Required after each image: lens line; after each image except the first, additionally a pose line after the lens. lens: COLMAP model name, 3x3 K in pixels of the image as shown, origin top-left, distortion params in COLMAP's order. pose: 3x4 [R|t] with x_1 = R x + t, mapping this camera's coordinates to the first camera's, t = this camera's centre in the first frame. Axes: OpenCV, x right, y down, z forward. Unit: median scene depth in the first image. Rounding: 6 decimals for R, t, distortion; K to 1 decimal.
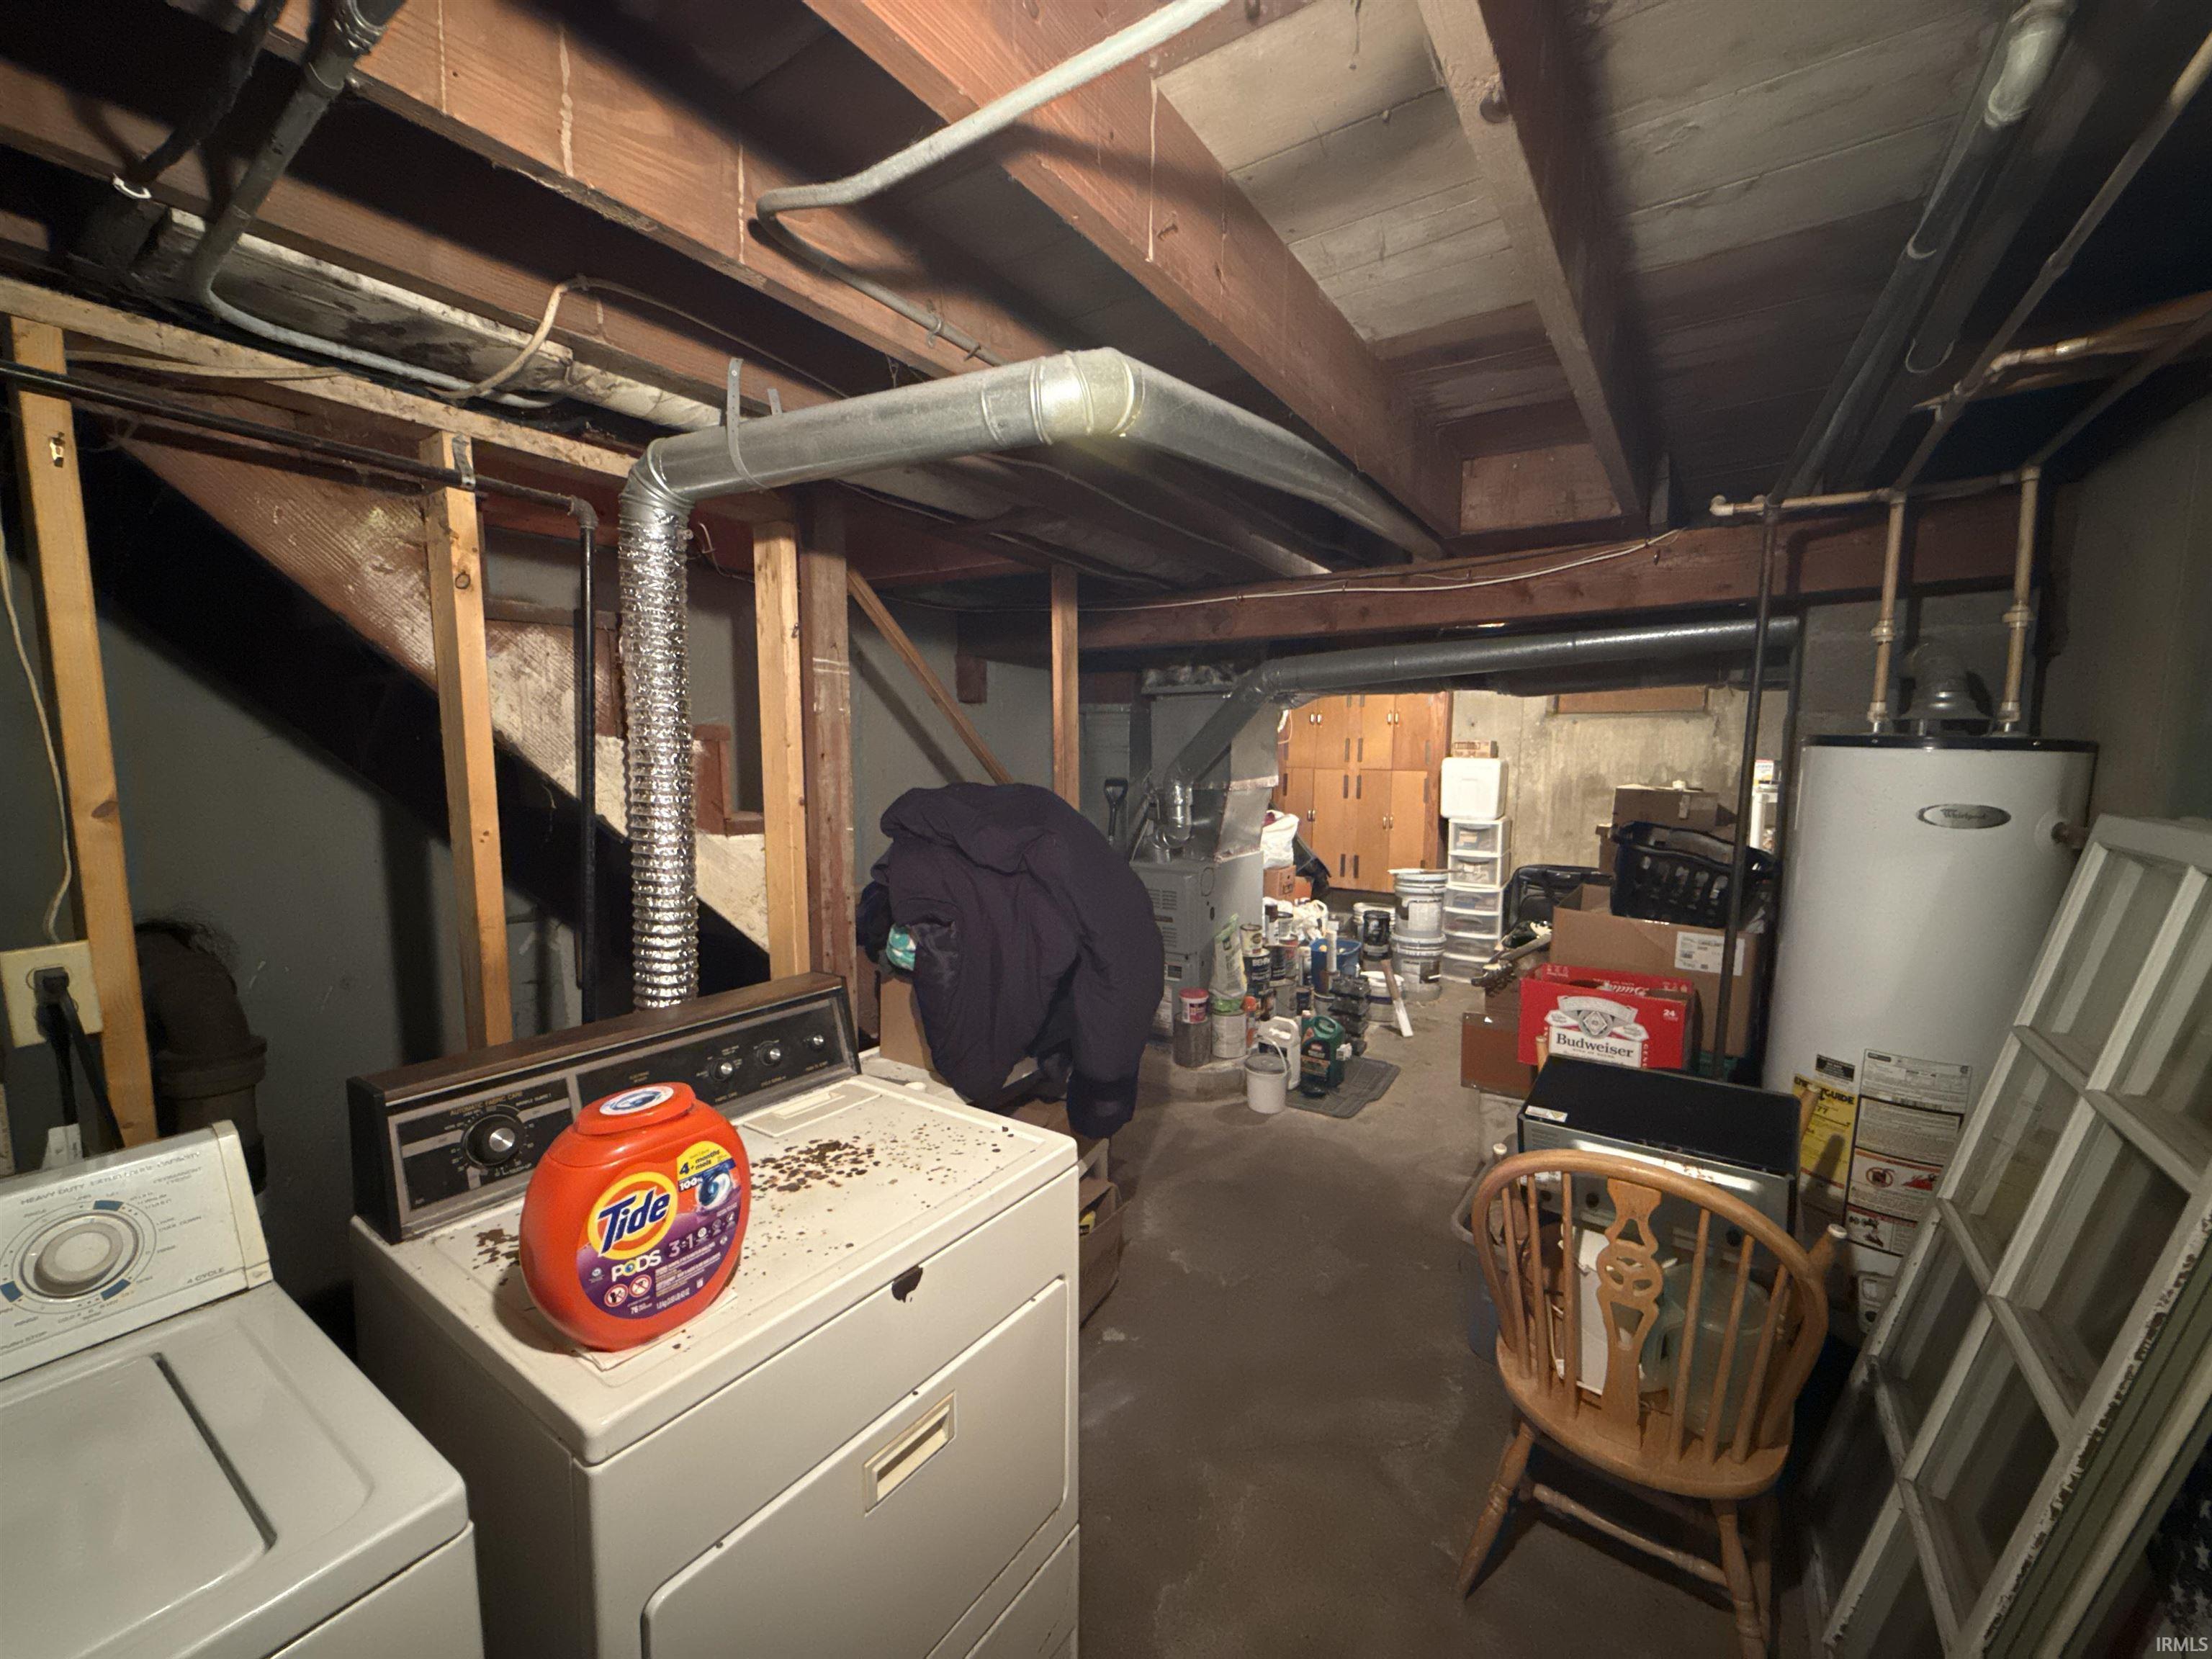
lens RADIAL K [[880.2, 0, 1104.5], [0, 880.2, 826.6], [0, 0, 1]] dist [-0.001261, -0.000003]
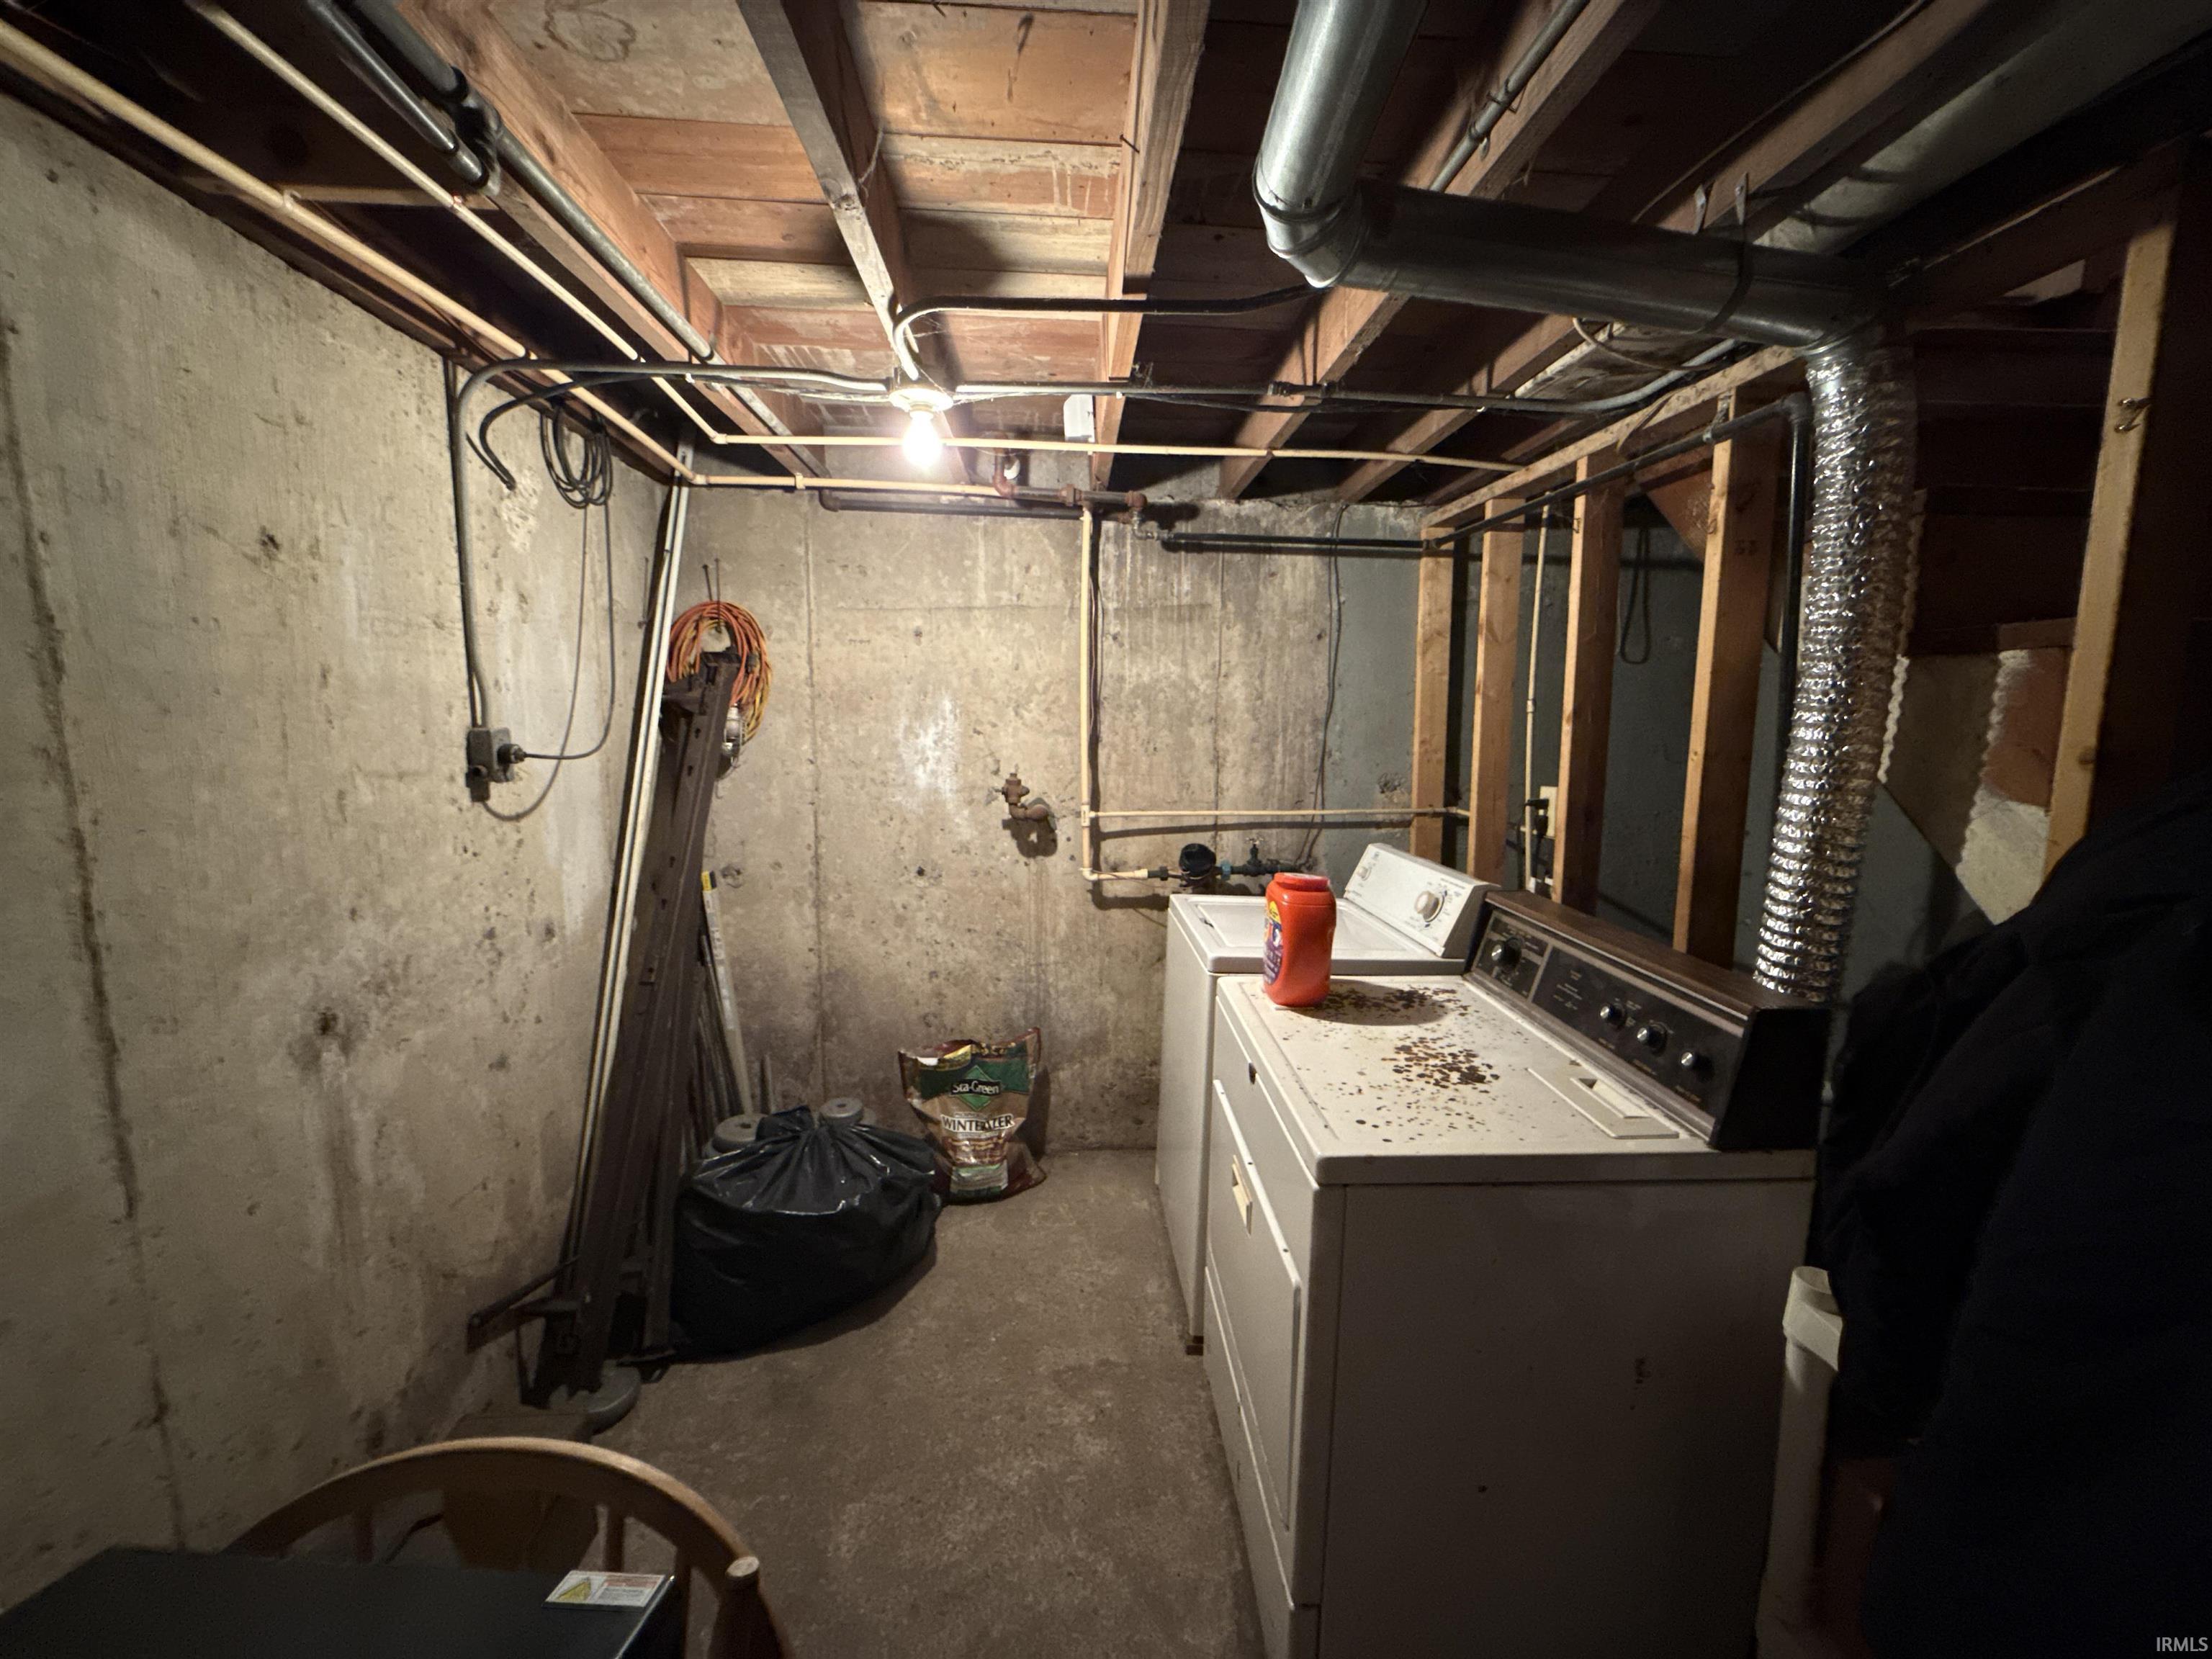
lens RADIAL K [[880.2, 0, 1110.7], [0, 880.2, 835.7], [0, 0, 1]] dist [-0.001261, -0.000003]
pose [[-0.794000, 0.070765, -0.603785, 0.593200], [-0.068062, 0.976609, 0.203966, -0.071805], [0.604096, 0.203044, -0.770611, 1.492882]]
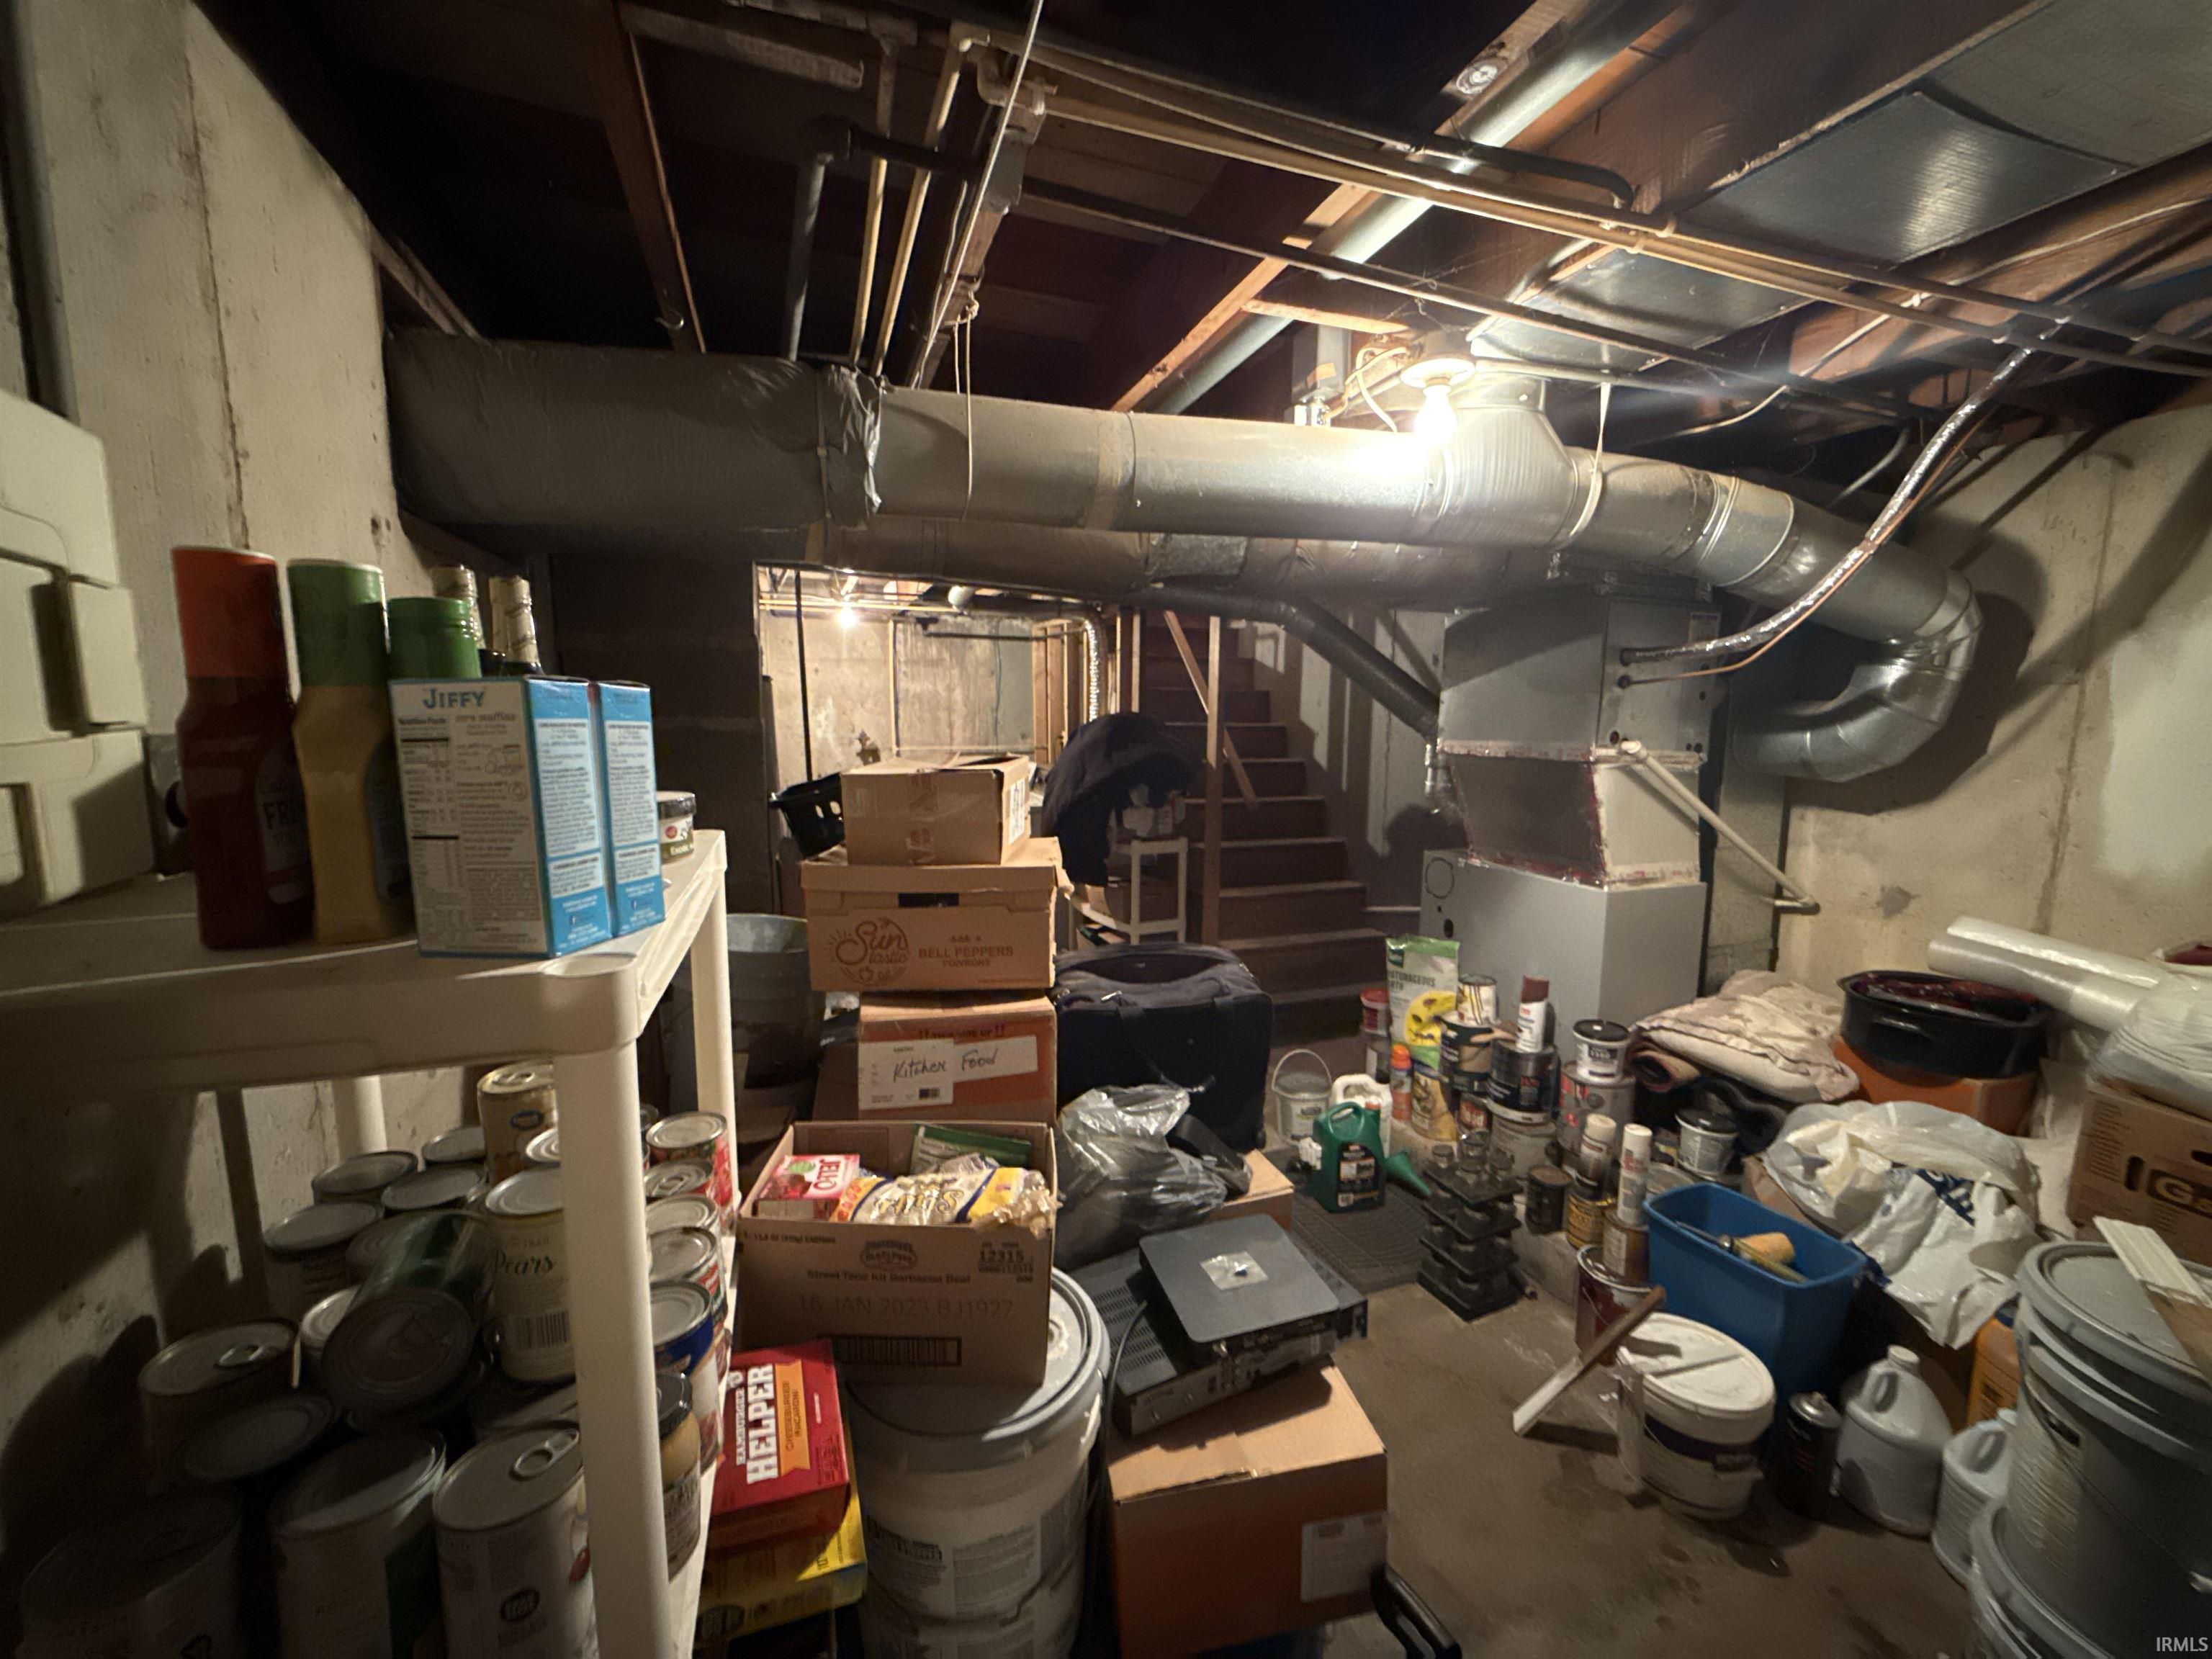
lens RADIAL K [[880.2, 0, 1114.4], [0, 880.2, 824.9], [0, 0, 1]] dist [-0.001261, -0.000003]
pose [[-0.594548, 0.098102, -0.798053, 1.660924], [-0.088279, 0.978565, 0.186059, -0.190745], [0.799199, 0.181072, -0.573143, 2.668144]]
